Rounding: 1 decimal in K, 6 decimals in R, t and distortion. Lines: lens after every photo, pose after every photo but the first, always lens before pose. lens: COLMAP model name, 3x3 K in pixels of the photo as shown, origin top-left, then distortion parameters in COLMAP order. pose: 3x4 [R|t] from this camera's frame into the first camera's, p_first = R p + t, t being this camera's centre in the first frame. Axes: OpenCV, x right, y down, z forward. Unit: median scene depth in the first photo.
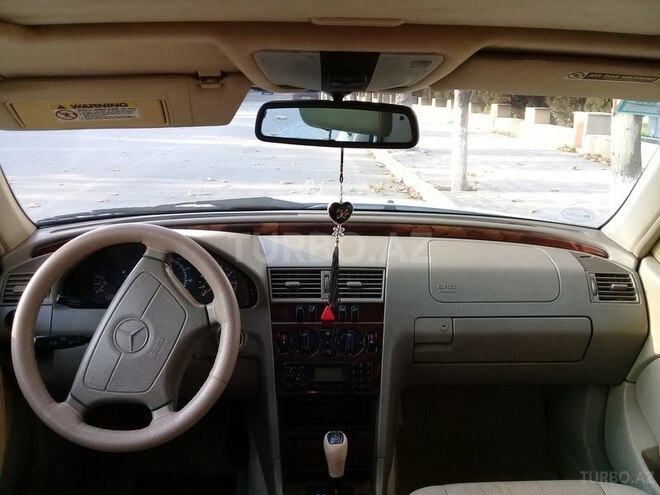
lens RADIAL K [[624.9, 0, 330.0], [0, 624.9, 247.5], [0, 0, 1]] dist [0.020285, -0.013293]
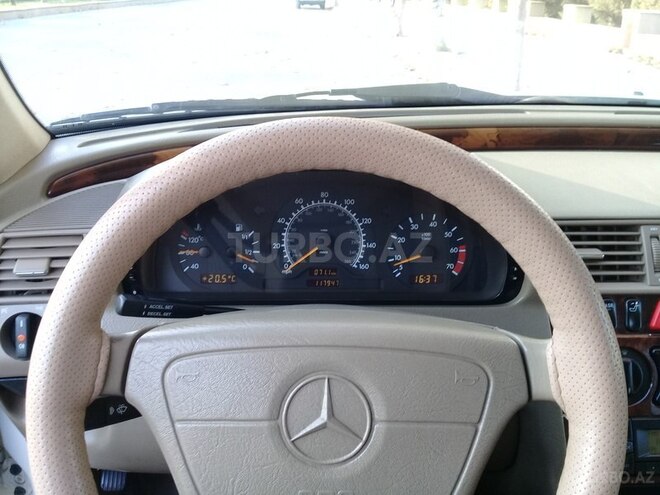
lens RADIAL K [[624.9, 0, 330.0], [0, 624.9, 247.5], [0, 0, 1]] dist [0.020285, -0.013293]
pose [[1.000000, 0.000457, 0.000505, -0.233954], [-0.000523, 0.990431, 0.138006, -0.012234], [-0.000437, -0.138006, 0.990431, 0.466599]]
